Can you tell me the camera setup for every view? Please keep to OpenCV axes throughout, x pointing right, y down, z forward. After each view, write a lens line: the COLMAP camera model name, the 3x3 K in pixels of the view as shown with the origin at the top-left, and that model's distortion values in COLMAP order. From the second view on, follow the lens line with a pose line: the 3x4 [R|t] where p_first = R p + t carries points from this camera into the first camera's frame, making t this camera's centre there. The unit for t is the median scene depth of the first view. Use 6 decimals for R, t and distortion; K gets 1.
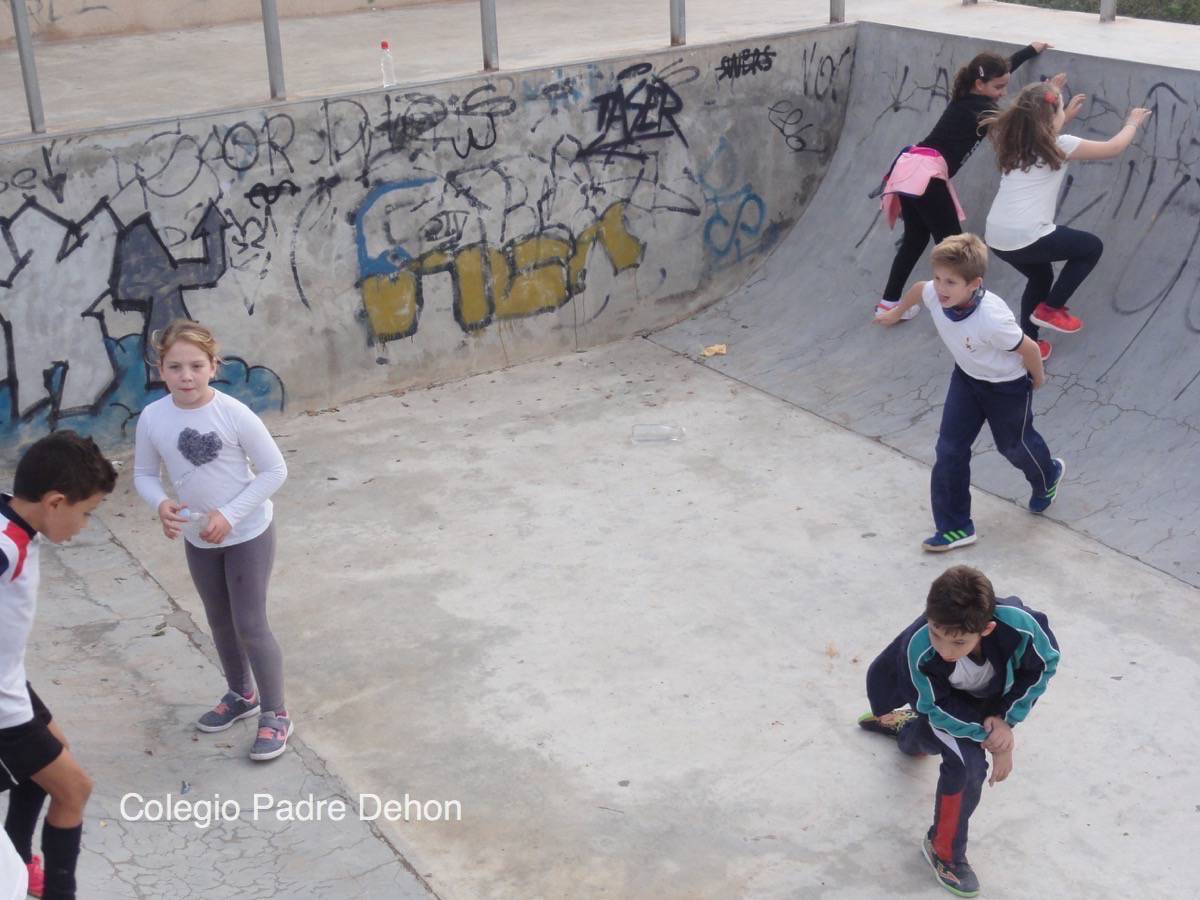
lens RADIAL K [[1708.0, 0, 607.1], [0, 1708.0, 454.1], [0, 0, 1]] dist [0.005522, 0.038170]
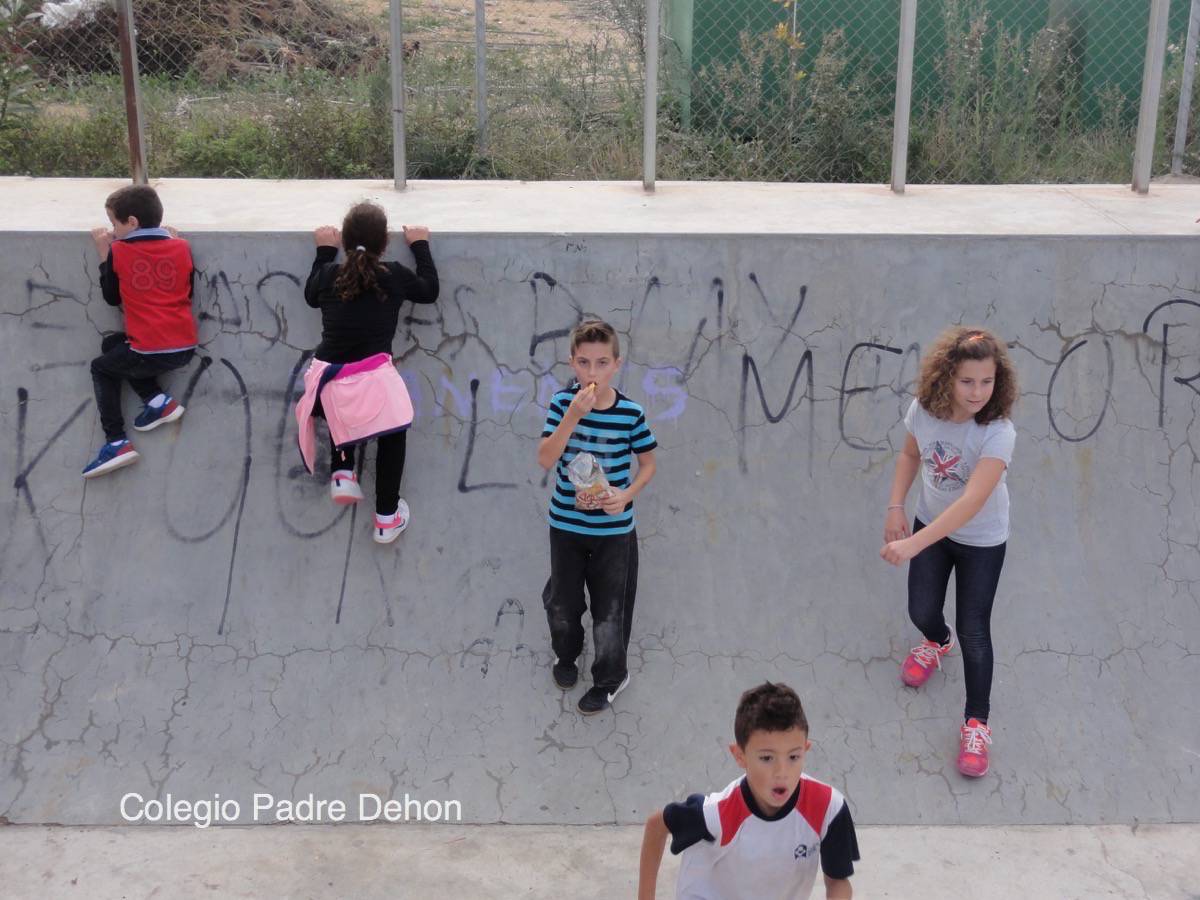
lens RADIAL K [[1708.0, 0, 607.1], [0, 1708.0, 454.1], [0, 0, 1]] dist [0.005522, 0.038170]
pose [[0.500197, -0.249703, 0.829127, -0.242155], [0.291628, 0.950160, 0.110220, -0.148599], [-0.815326, 0.186665, 0.548088, 0.395666]]
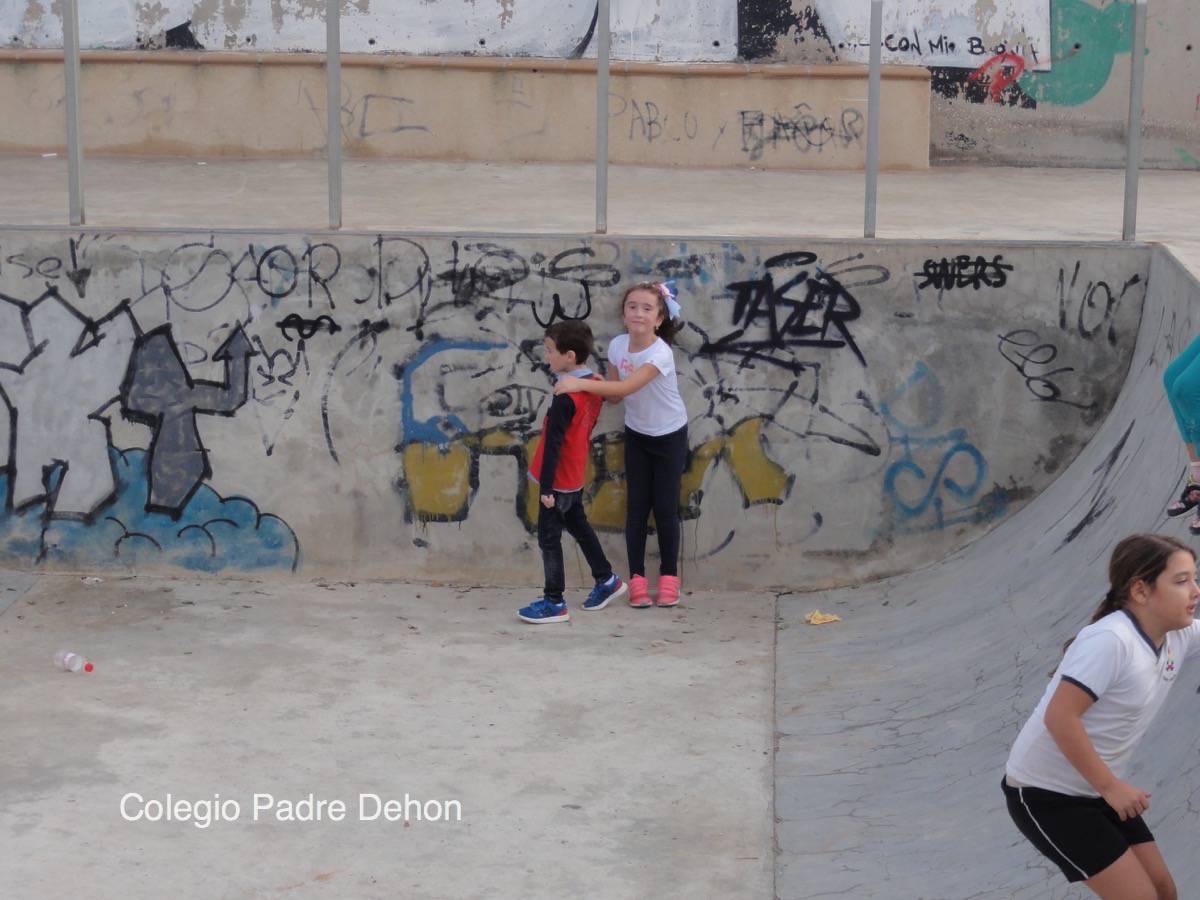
lens RADIAL K [[2672.8, 0, 600.0], [0, 2672.8, 450.0], [0, 0, 1]] dist [-0.031956, 0.238697]
pose [[0.811146, 0.166665, -0.560593, 0.731432], [-0.254417, 0.963643, -0.081634, -0.013881], [0.526606, 0.208842, 0.824058, -0.070472]]
